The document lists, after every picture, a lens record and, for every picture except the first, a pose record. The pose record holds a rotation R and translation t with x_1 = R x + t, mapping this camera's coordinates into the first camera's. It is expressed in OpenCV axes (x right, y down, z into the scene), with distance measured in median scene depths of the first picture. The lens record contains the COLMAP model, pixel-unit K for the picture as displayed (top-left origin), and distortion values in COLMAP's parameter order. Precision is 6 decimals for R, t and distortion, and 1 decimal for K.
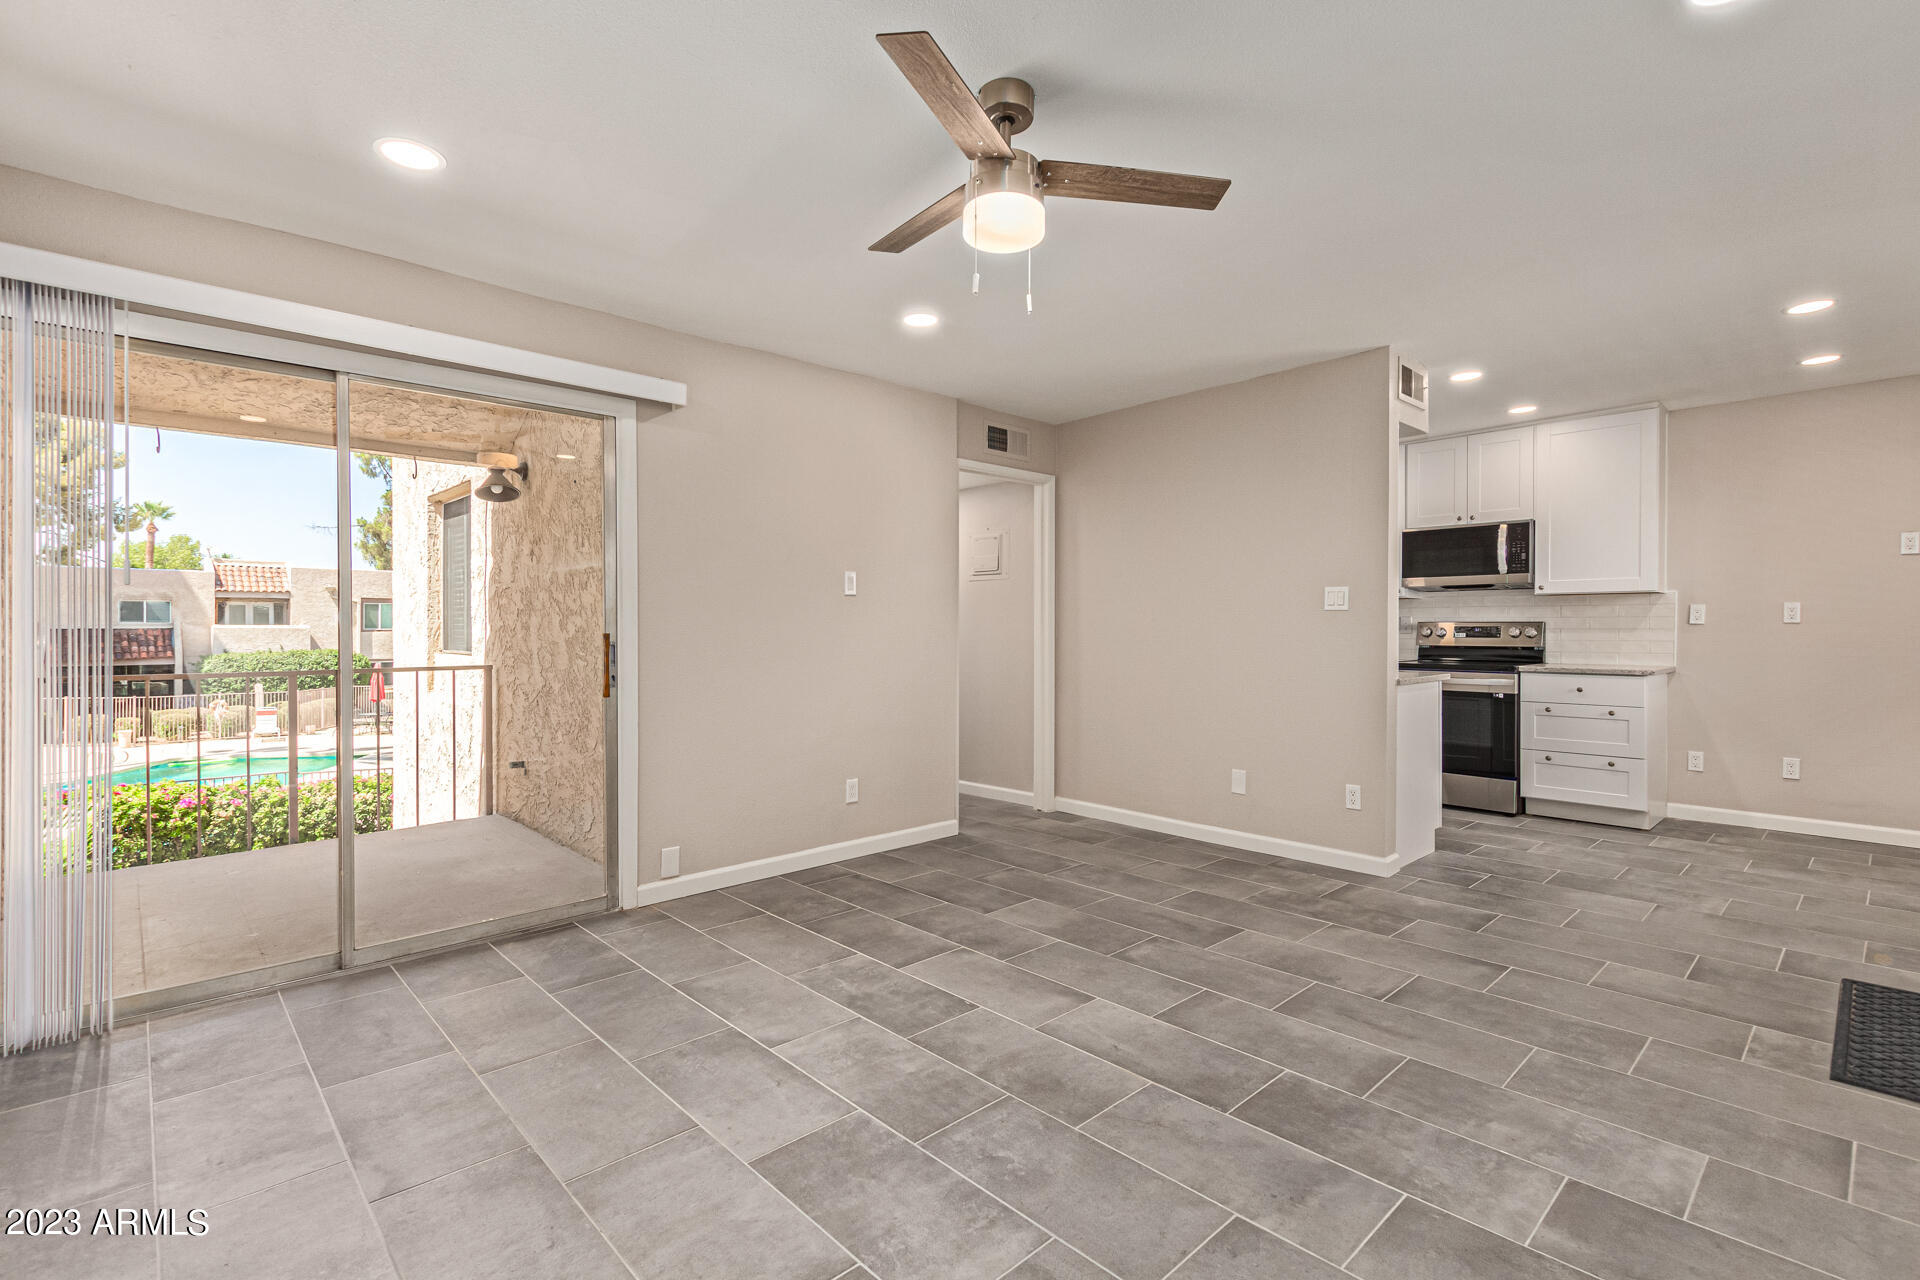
lens RADIAL K [[888.0, 0, 970.3], [0, 888.0, 635.2], [0, 0, 1]] dist [0.010718, -0.003874]
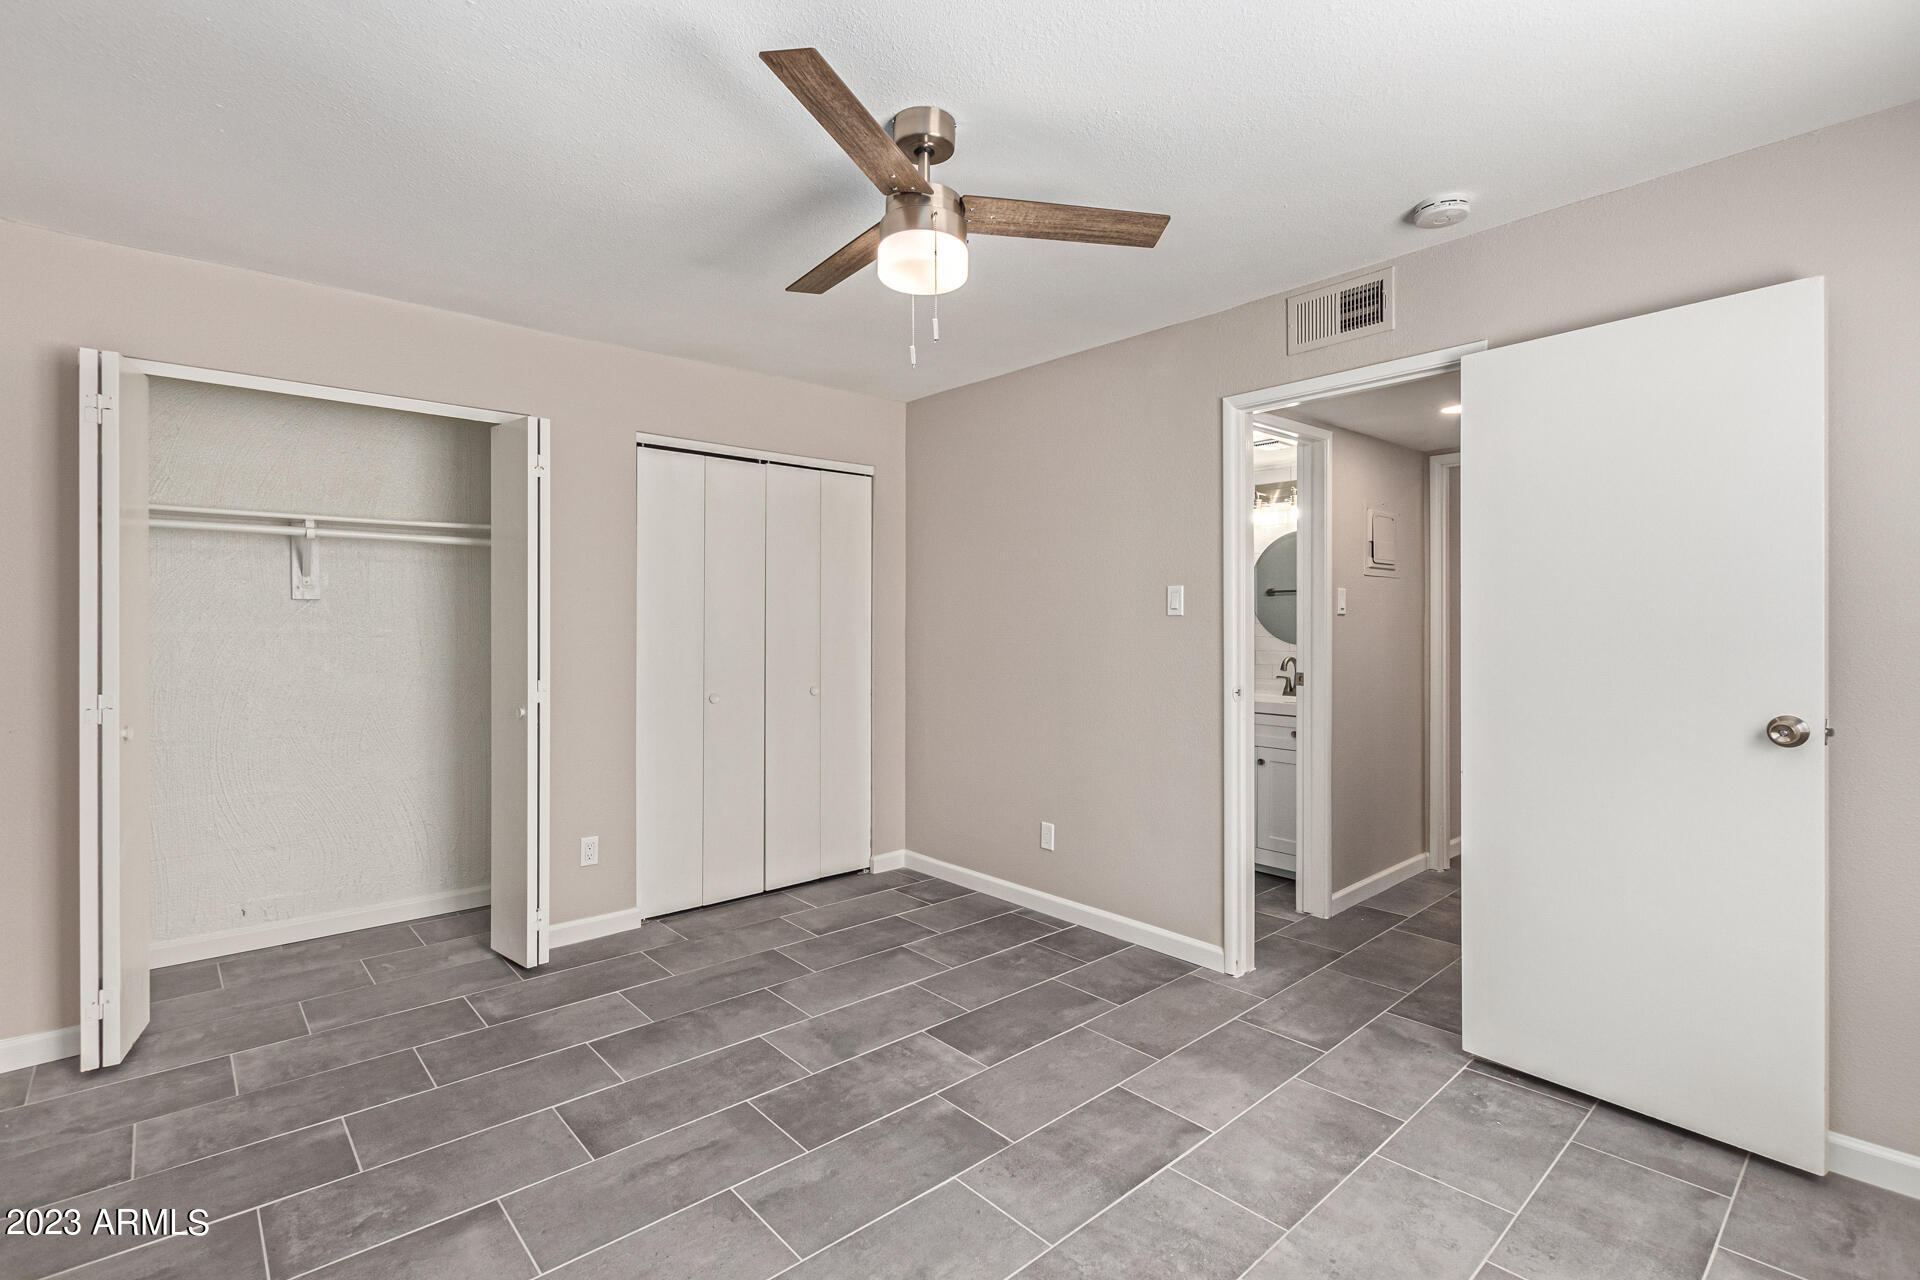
lens RADIAL K [[888.0, 0, 956.8], [0, 888.0, 633.4], [0, 0, 1]] dist [0.010718, -0.003874]
pose [[0.035437, -0.028059, 0.998978, -0.620391], [0.011858, 0.999547, 0.027655, -0.062924], [-0.999302, 0.010865, 0.035754, 1.161677]]
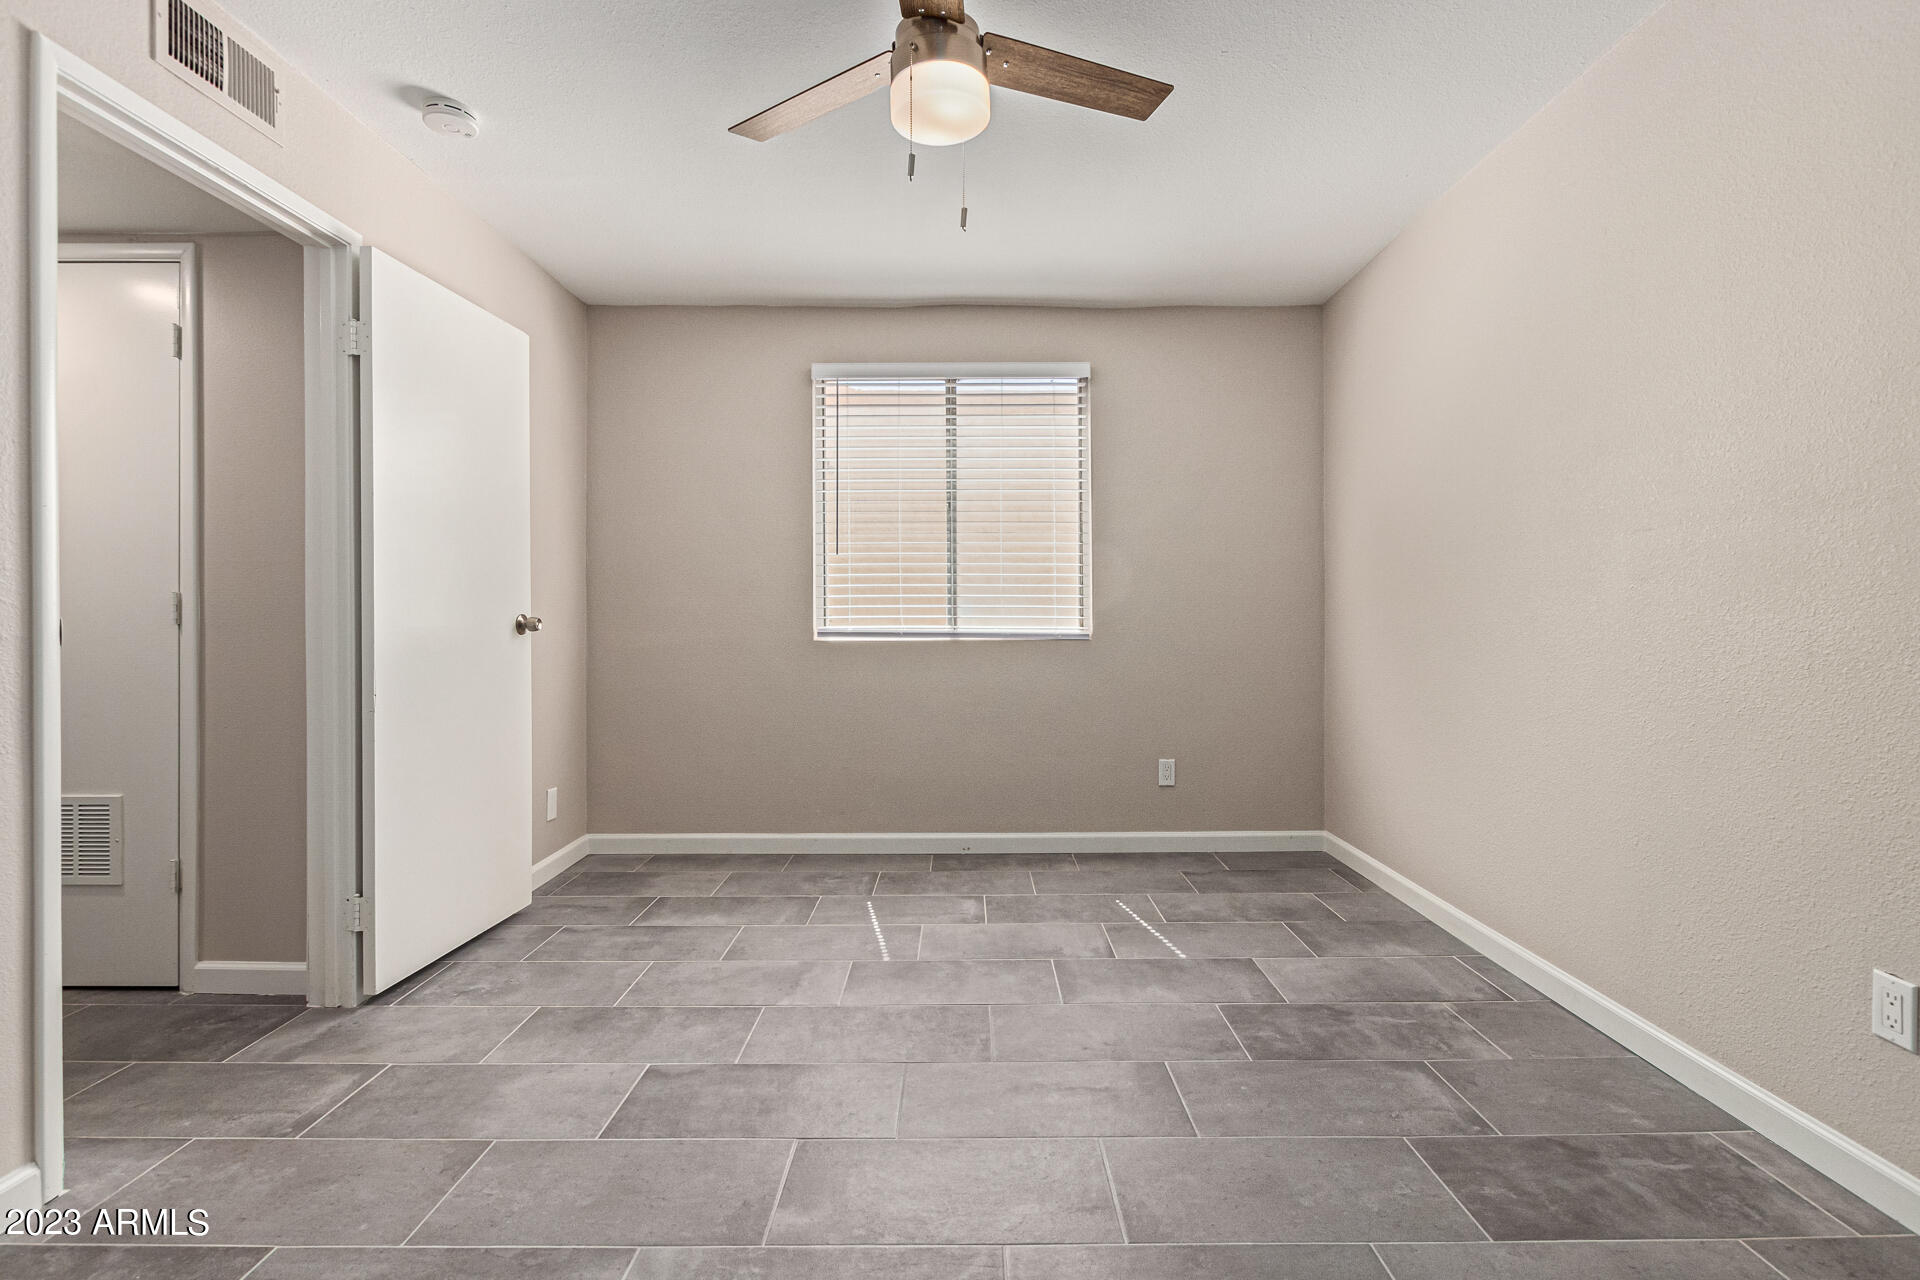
lens RADIAL K [[888.0, 0, 962.5], [0, 888.0, 623.6], [0, 0, 1]] dist [0.010718, -0.003874]
pose [[-0.695207, -0.006971, -0.718775, 0.301581], [-0.014129, 0.999892, 0.003968, 0.012696], [0.718670, 0.012914, -0.695231, 1.568614]]
